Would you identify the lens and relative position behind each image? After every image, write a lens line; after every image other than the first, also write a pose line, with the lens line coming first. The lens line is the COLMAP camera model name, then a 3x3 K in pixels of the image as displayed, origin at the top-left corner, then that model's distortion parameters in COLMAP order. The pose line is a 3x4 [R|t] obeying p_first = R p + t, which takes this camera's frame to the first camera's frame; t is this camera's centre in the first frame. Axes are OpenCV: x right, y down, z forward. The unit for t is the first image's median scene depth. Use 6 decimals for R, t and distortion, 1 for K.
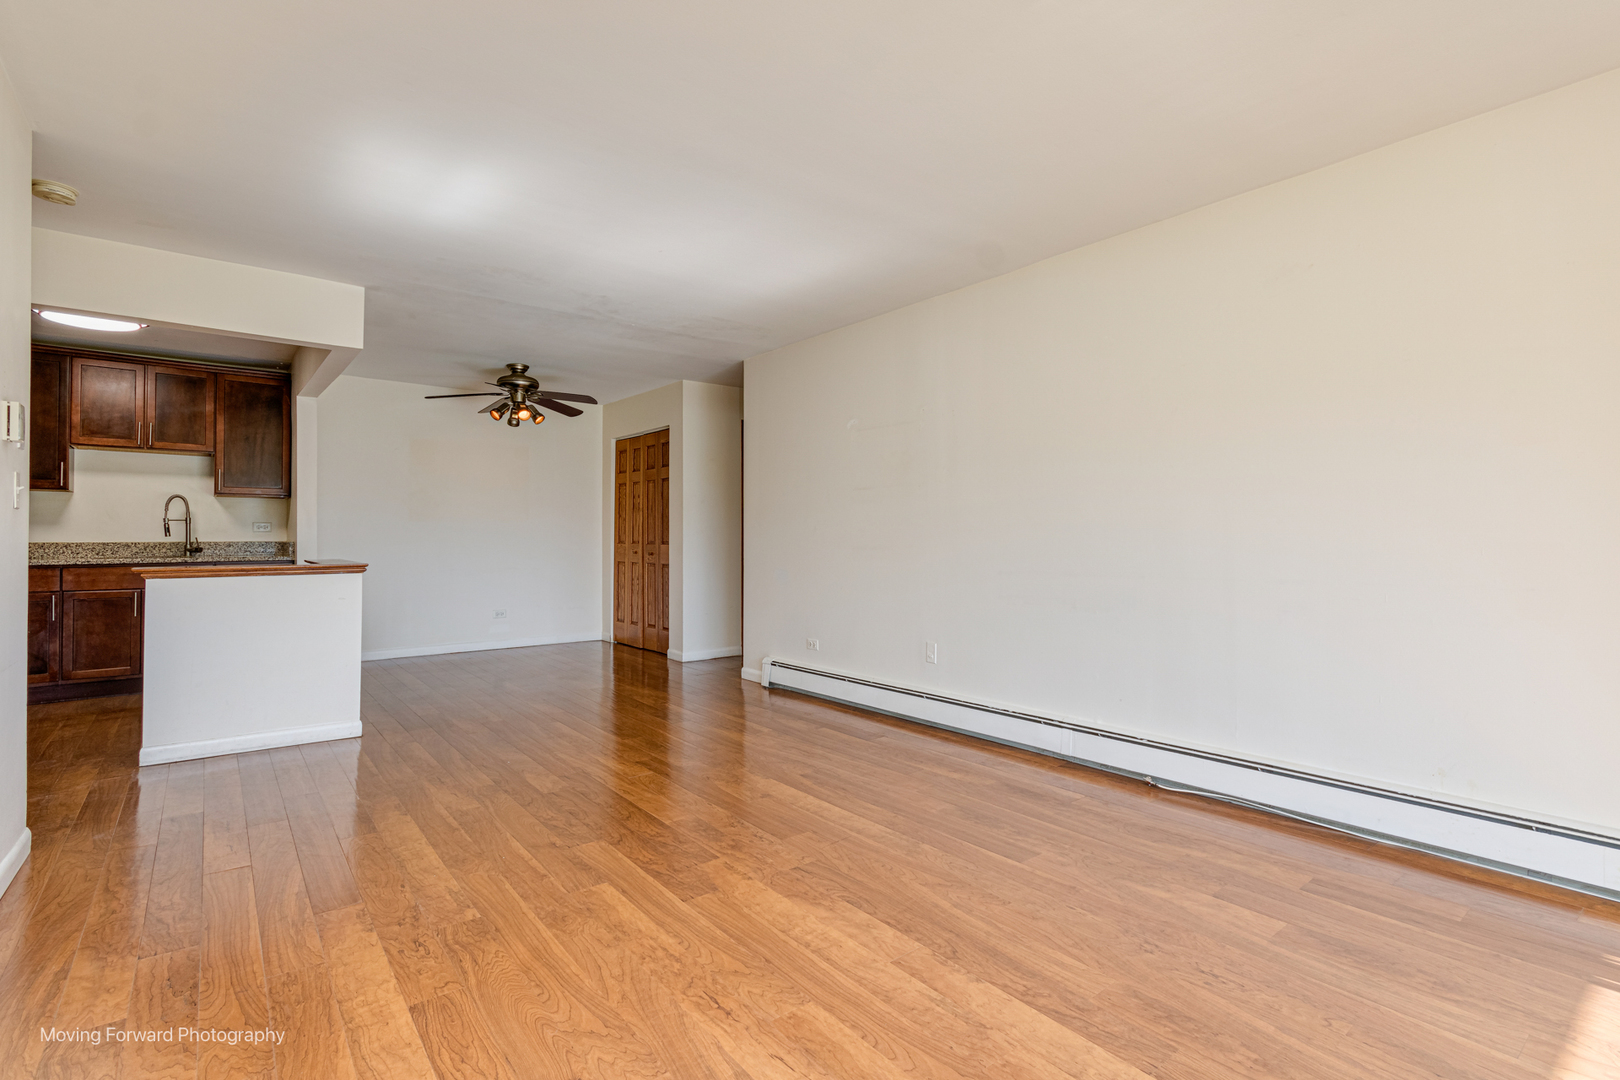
lens RADIAL K [[752.6, 0, 812.5], [0, 752.6, 531.1], [0, 0, 1]] dist [0.001469, 0.001243]
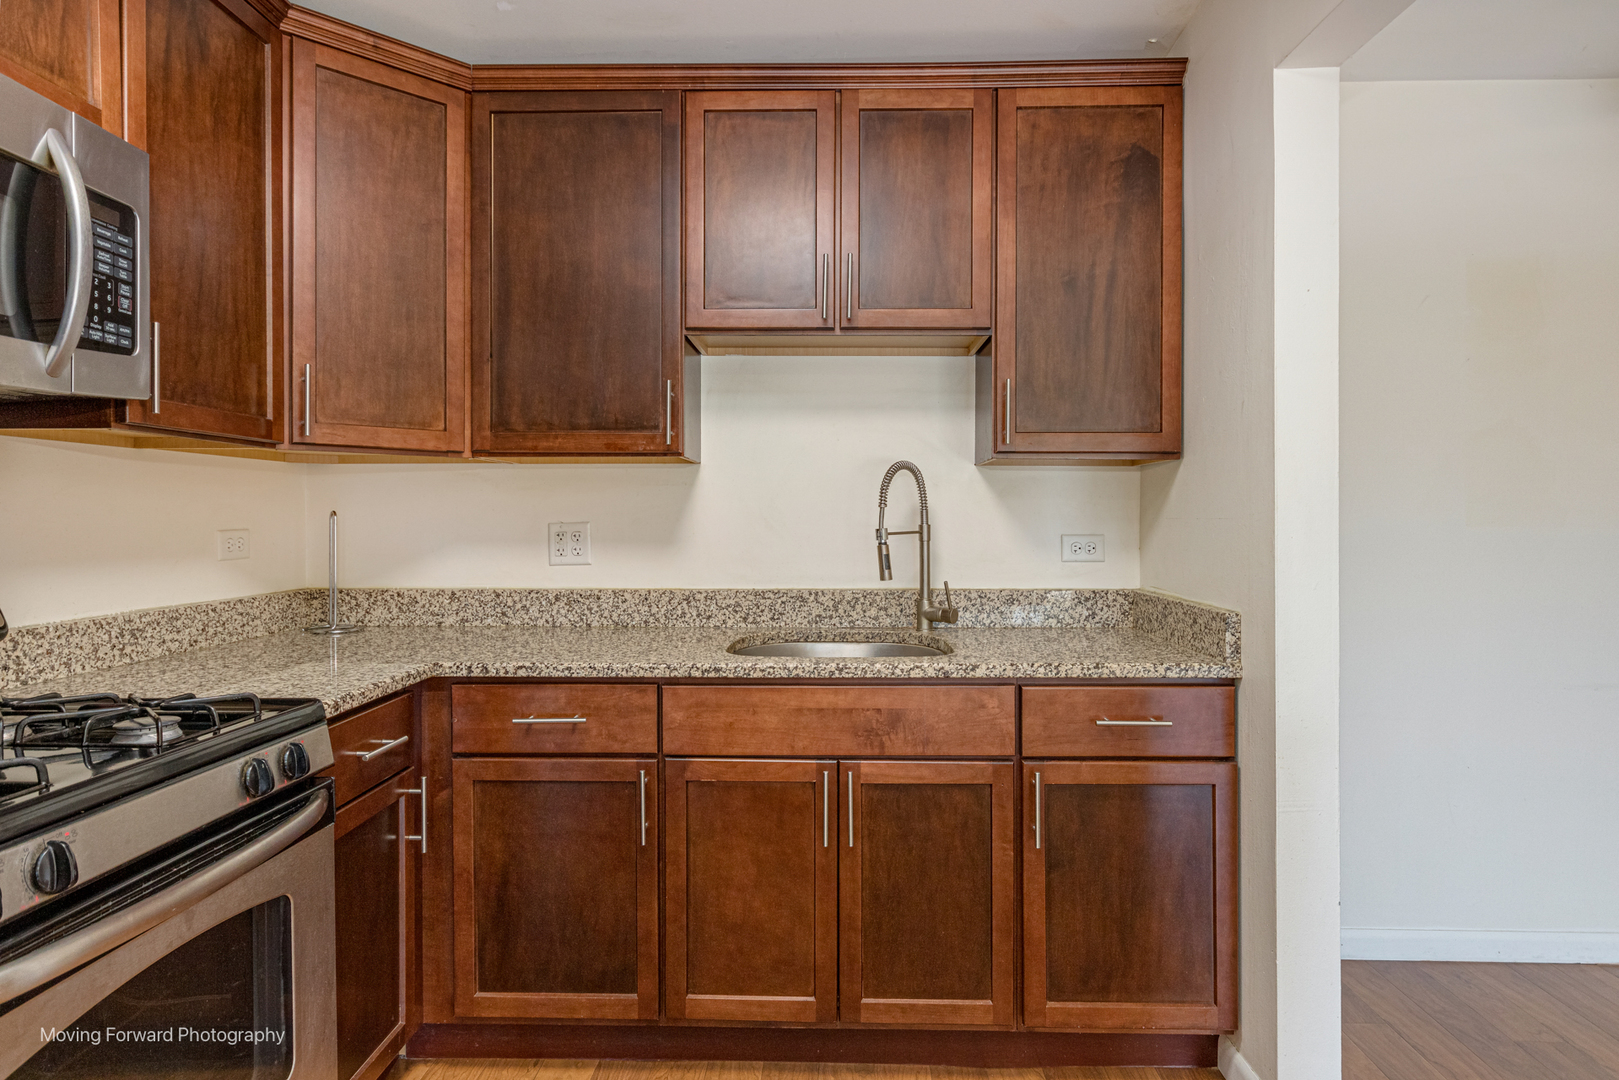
lens RADIAL K [[927.4, 0, 811.3], [0, 927.4, 524.7], [0, 0, 1]] dist [0.001542, 0.003368]
pose [[0.755430, 0.004864, -0.655212, -0.622974], [0.005520, 0.999890, 0.013787, -0.025894], [0.655207, -0.014031, 0.755319, 0.677625]]
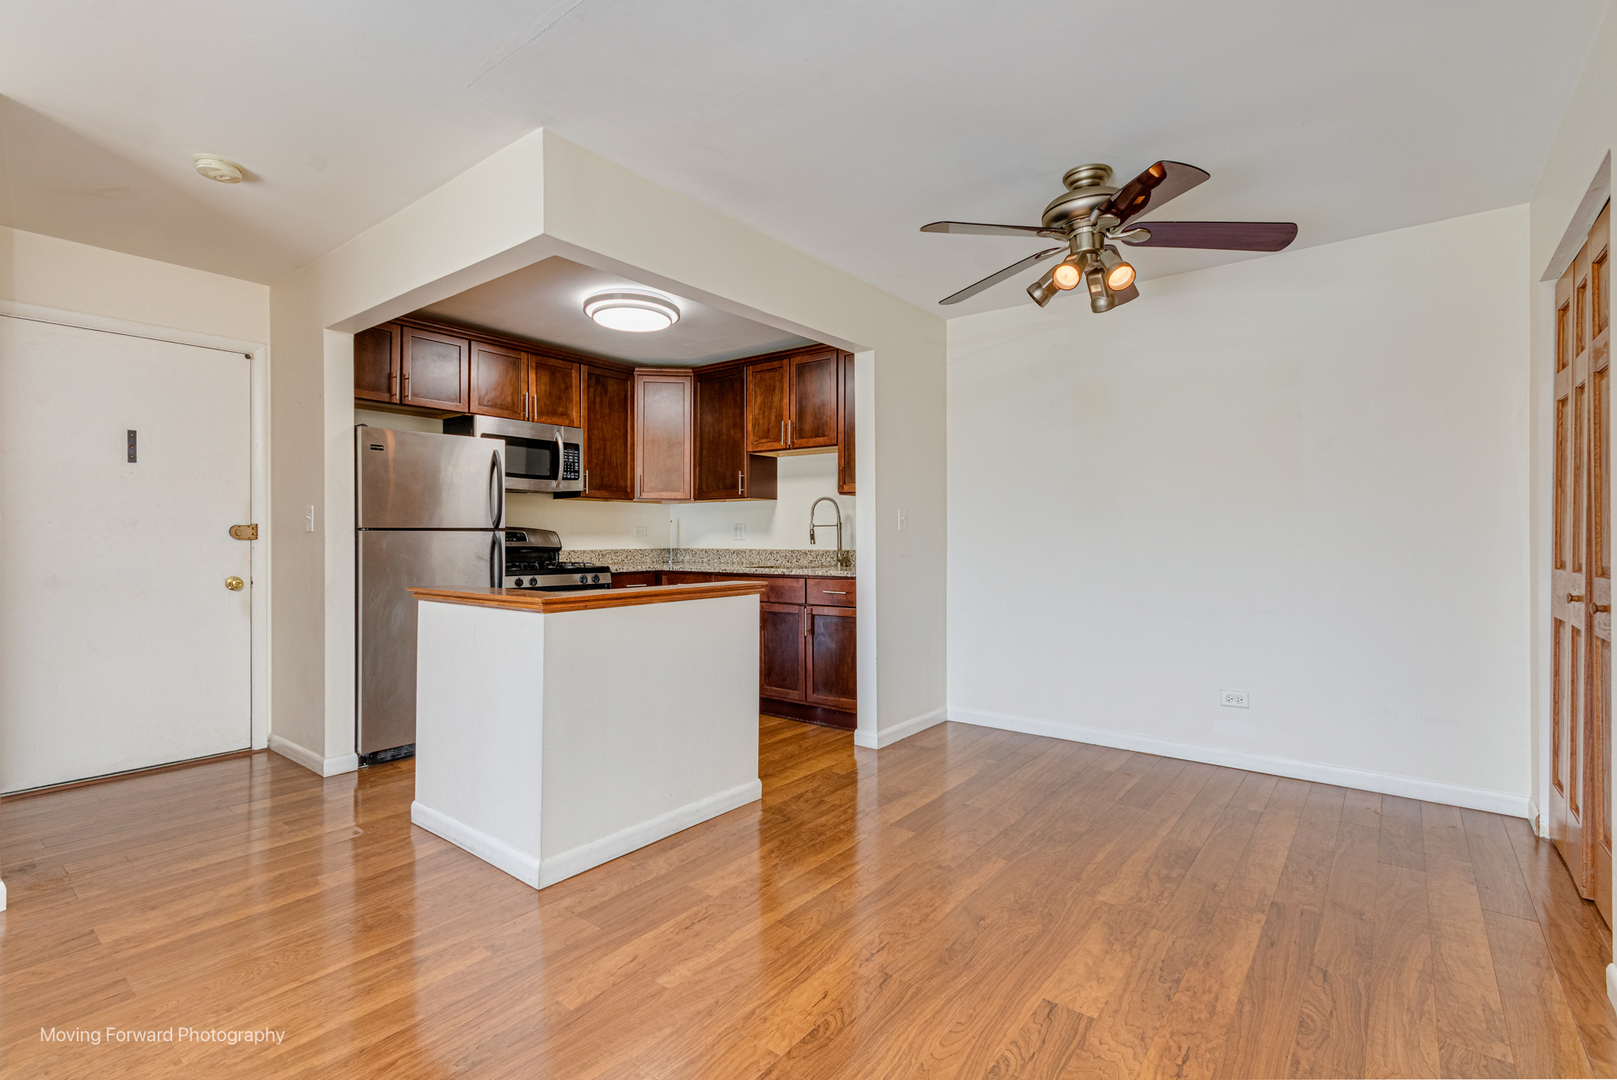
lens RADIAL K [[751.2, 0, 813.6], [0, 751.2, 535.3], [0, 0, 1]] dist [0.001469, 0.001243]
pose [[0.223145, -0.002648, -0.974782, 0.018292], [0.008666, 0.999962, -0.000733, -0.002508], [0.974747, -0.008284, 0.223160, 0.835827]]
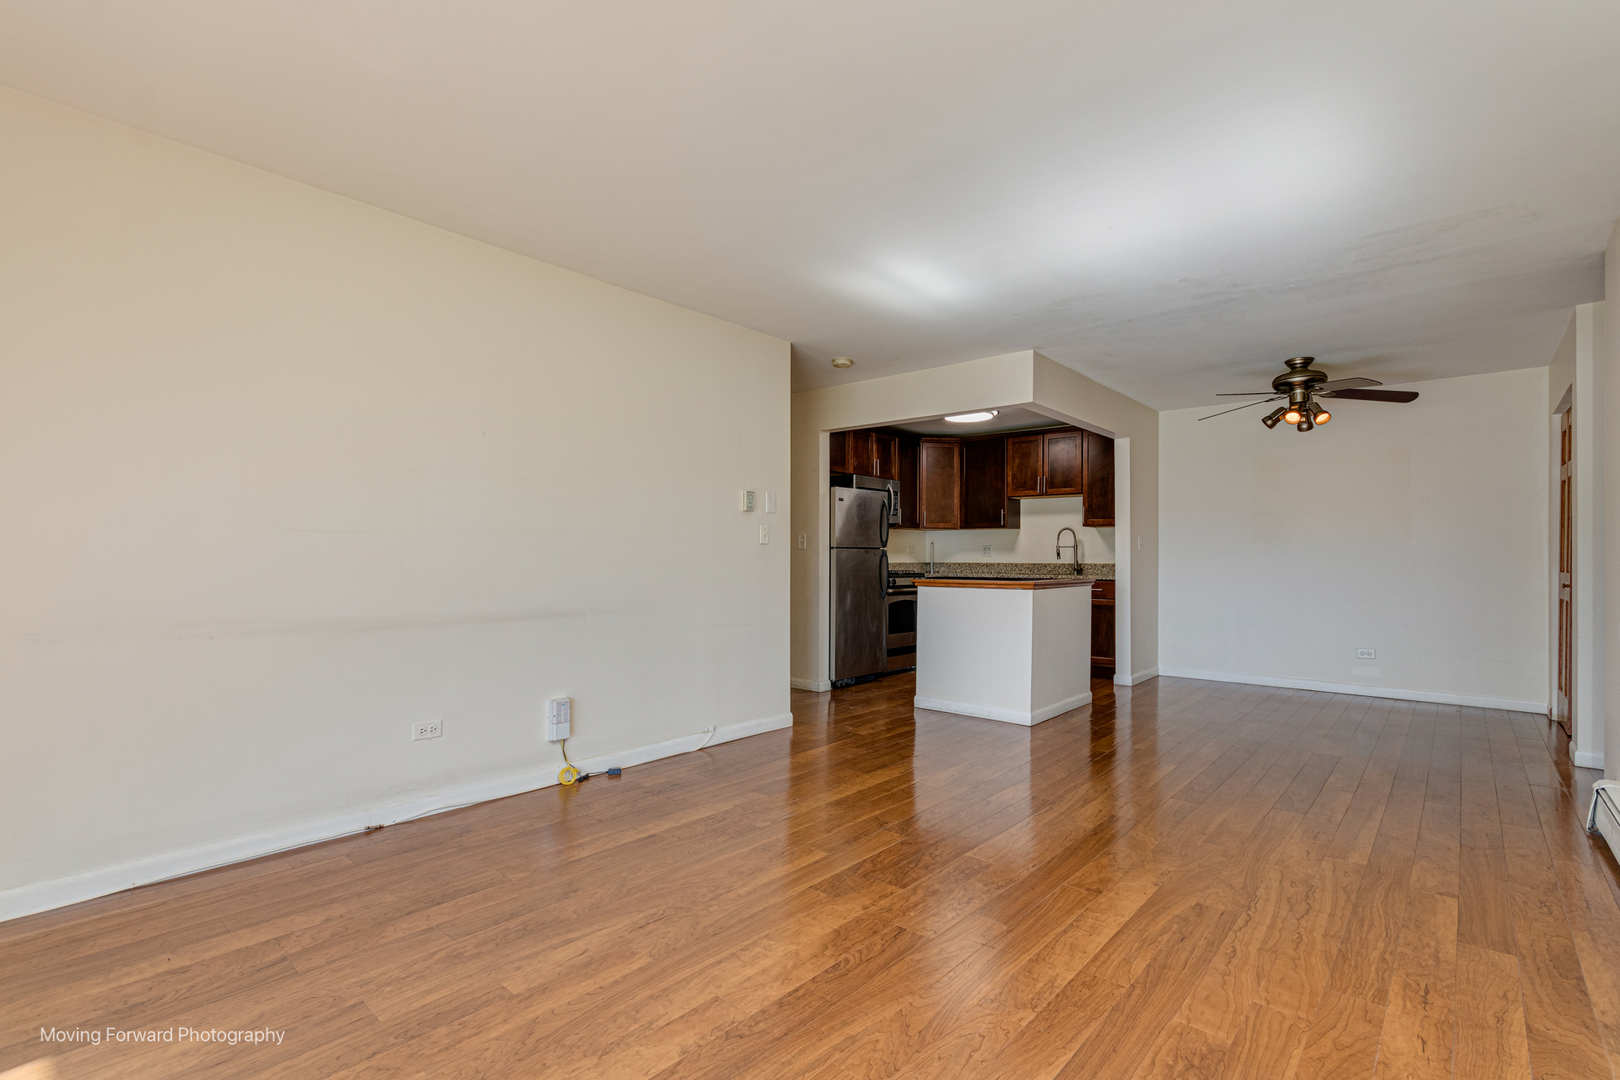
lens RADIAL K [[752.6, 0, 814.6], [0, 752.6, 552.6], [0, 0, 1]] dist [0.001469, 0.001243]
pose [[0.180435, -0.006705, -0.983564, 0.397007], [0.003226, 0.999975, -0.006225, 0.002770], [0.983582, -0.002050, 0.180452, 0.347439]]
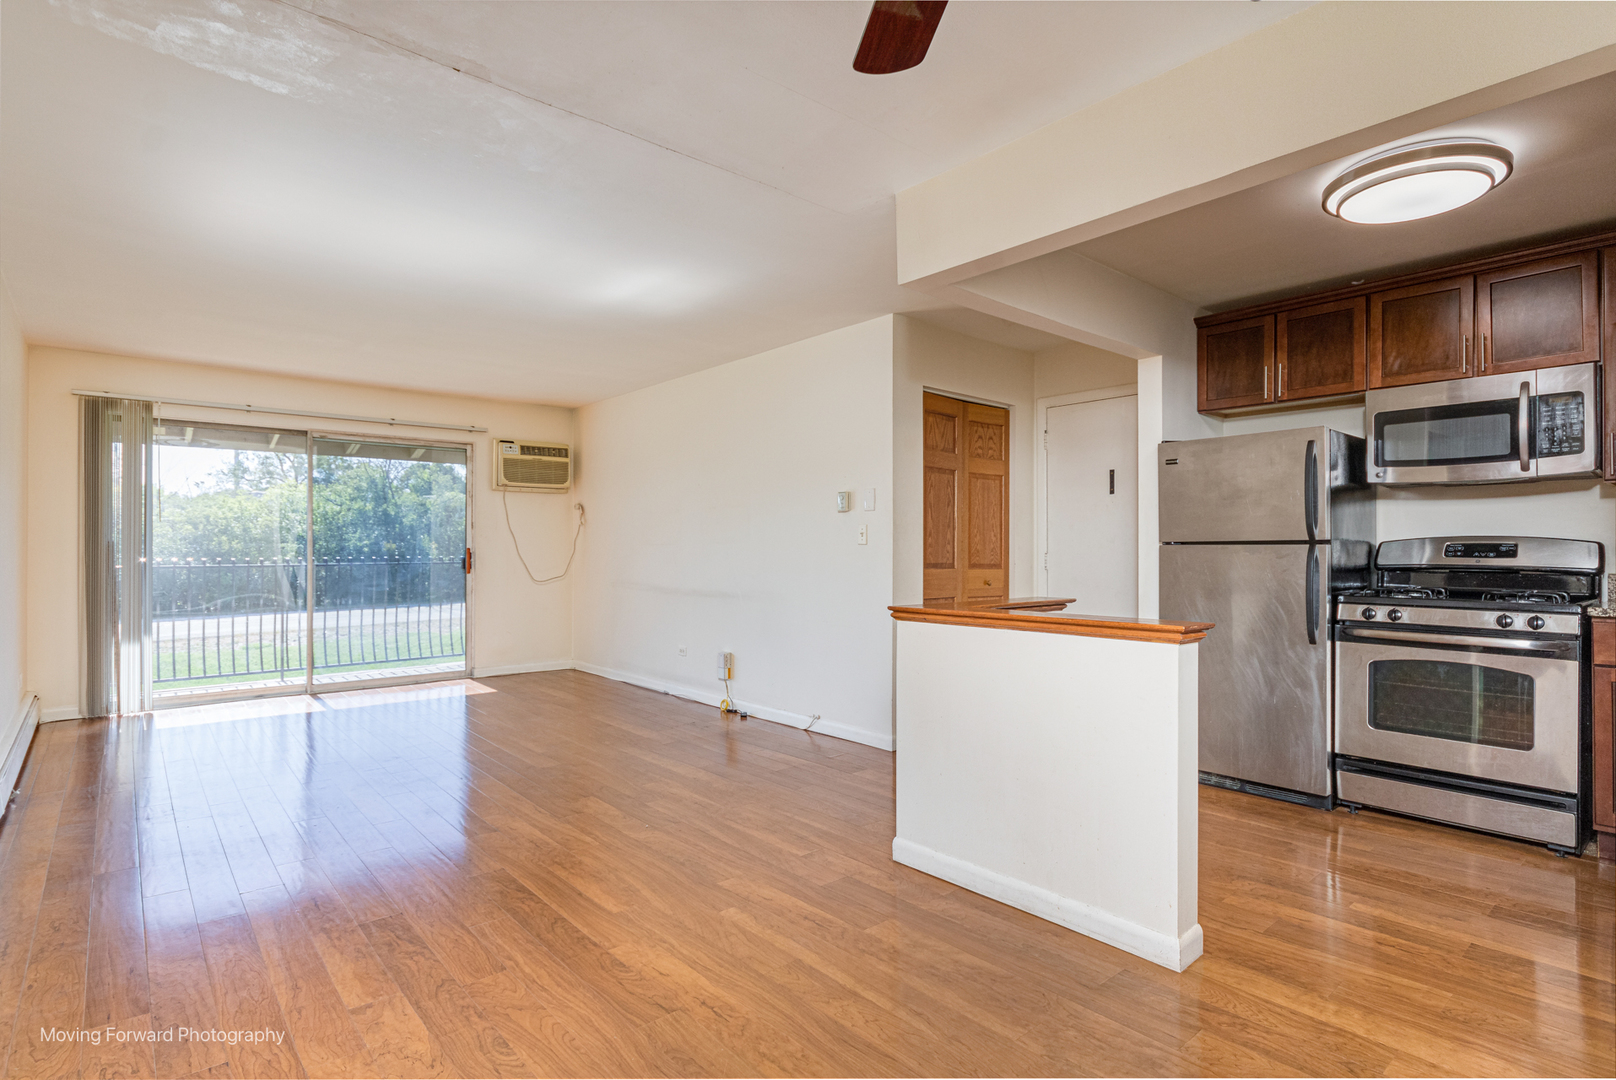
lens RADIAL K [[815.0, 0, 808.3], [0, 815.0, 547.5], [0, 0, 1]] dist [0.003201, -0.000389]
pose [[-0.999585, 0.000205, -0.028799, -0.388425], [0.000465, 0.999959, -0.009025, -0.001651], [0.028796, -0.009034, -0.999544, 1.341435]]
